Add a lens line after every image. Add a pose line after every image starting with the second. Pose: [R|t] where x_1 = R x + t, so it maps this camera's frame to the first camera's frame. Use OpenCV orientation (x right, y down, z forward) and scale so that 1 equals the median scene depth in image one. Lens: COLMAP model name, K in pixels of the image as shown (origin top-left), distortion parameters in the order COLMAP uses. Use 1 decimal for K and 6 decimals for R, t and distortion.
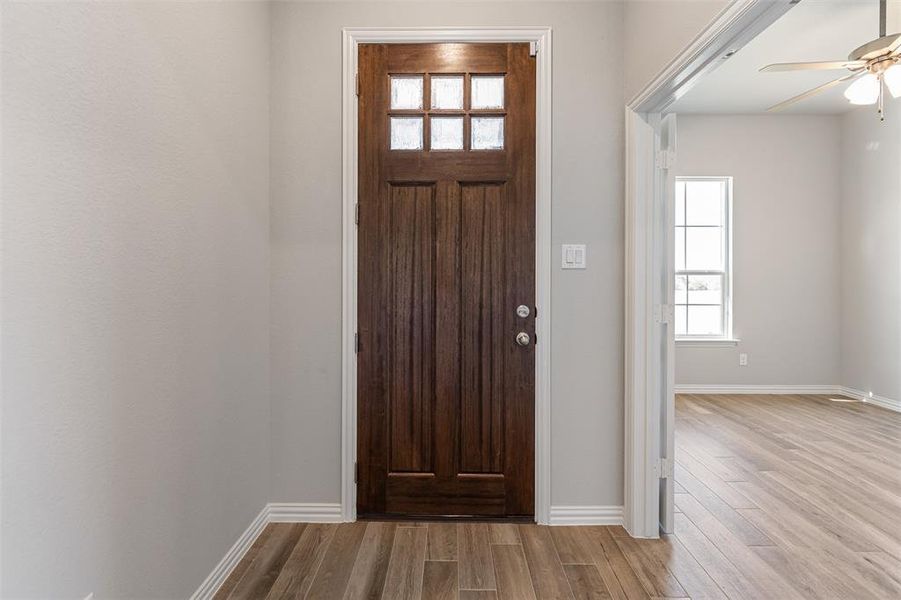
lens RADIAL K [[365.8, 0, 458.5], [0, 365.8, 281.4], [0, 0, 1]] dist [0.002155, -0.000834]
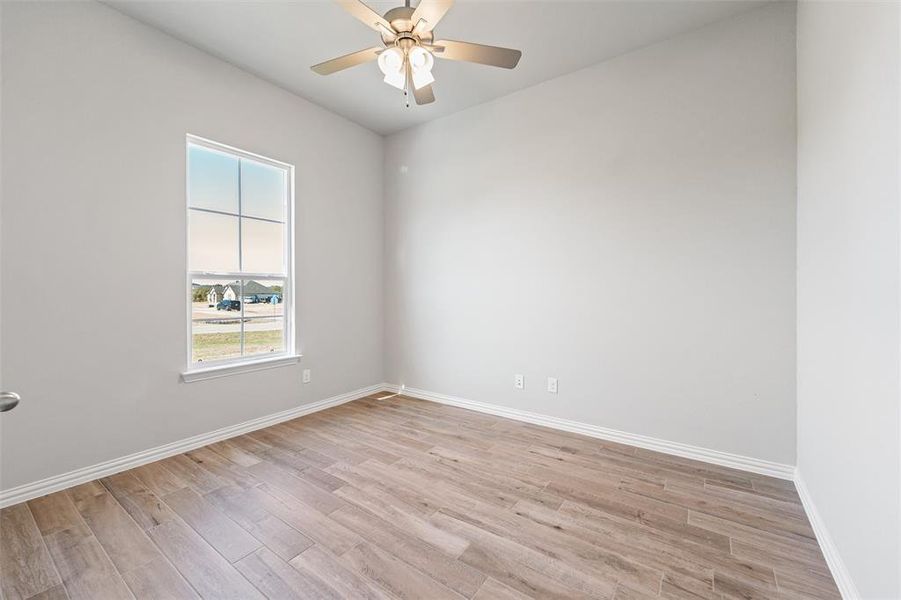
lens RADIAL K [[365.8, 0, 450.5], [0, 365.8, 298.0], [0, 0, 1]] dist [0.002155, -0.000834]
pose [[0.568793, -0.014881, 0.822346, 0.309081], [0.000172, 0.999838, 0.017973, 0.010662], [-0.822480, -0.010082, 0.568704, 0.261024]]
